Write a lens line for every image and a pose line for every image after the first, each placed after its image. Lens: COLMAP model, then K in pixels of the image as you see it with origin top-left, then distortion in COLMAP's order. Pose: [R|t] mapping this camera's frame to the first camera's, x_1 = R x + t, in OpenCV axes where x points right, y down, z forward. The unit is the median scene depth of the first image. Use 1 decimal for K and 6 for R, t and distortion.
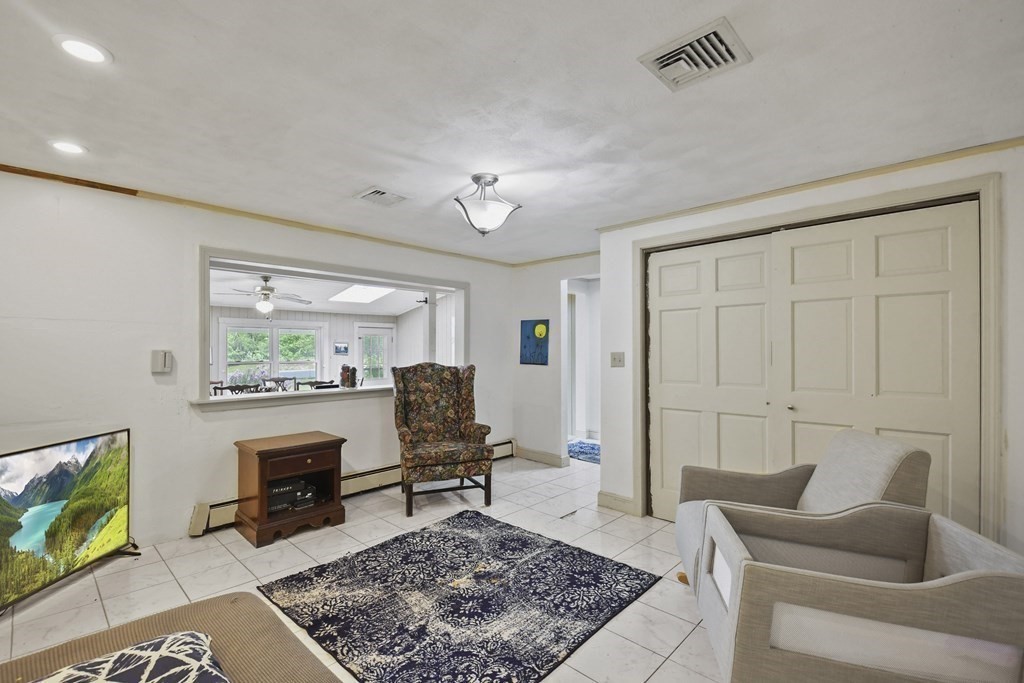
lens RADIAL K [[468.6, 0, 513.4], [0, 468.6, 344.2], [0, 0, 1]] dist [-0.000265, -0.003061]
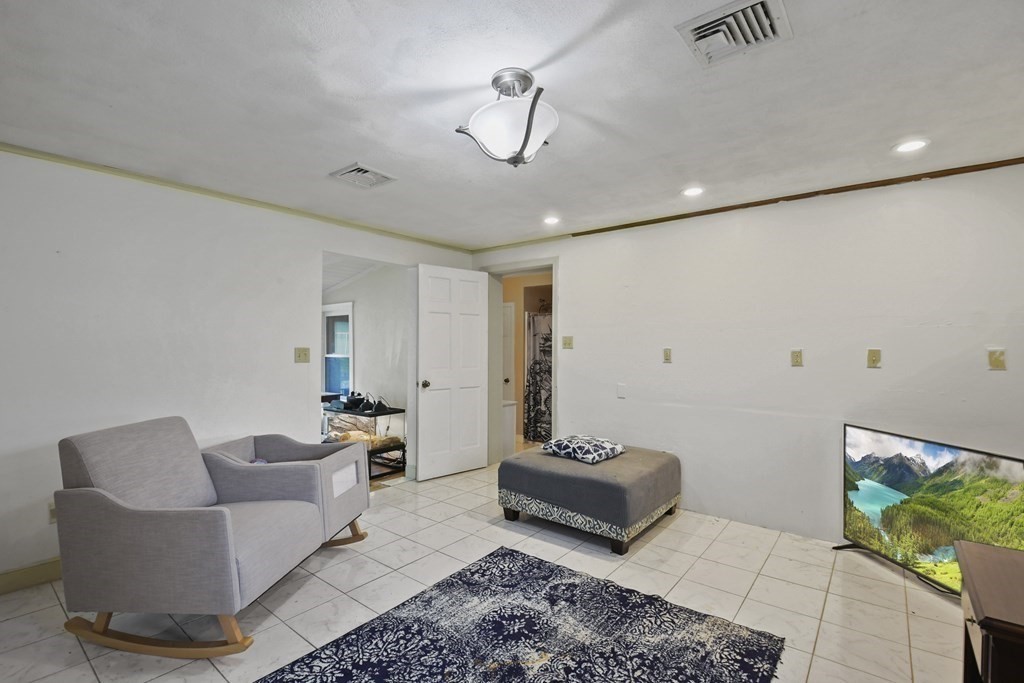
lens RADIAL K [[468.6, 0, 506.6], [0, 468.6, 349.7], [0, 0, 1]] dist [-0.000265, -0.003061]
pose [[-0.997571, -0.004616, -0.069504, -0.008618], [-0.003716, 0.999908, -0.013075, 0.031658], [0.069558, -0.012785, -0.997496, 1.874977]]
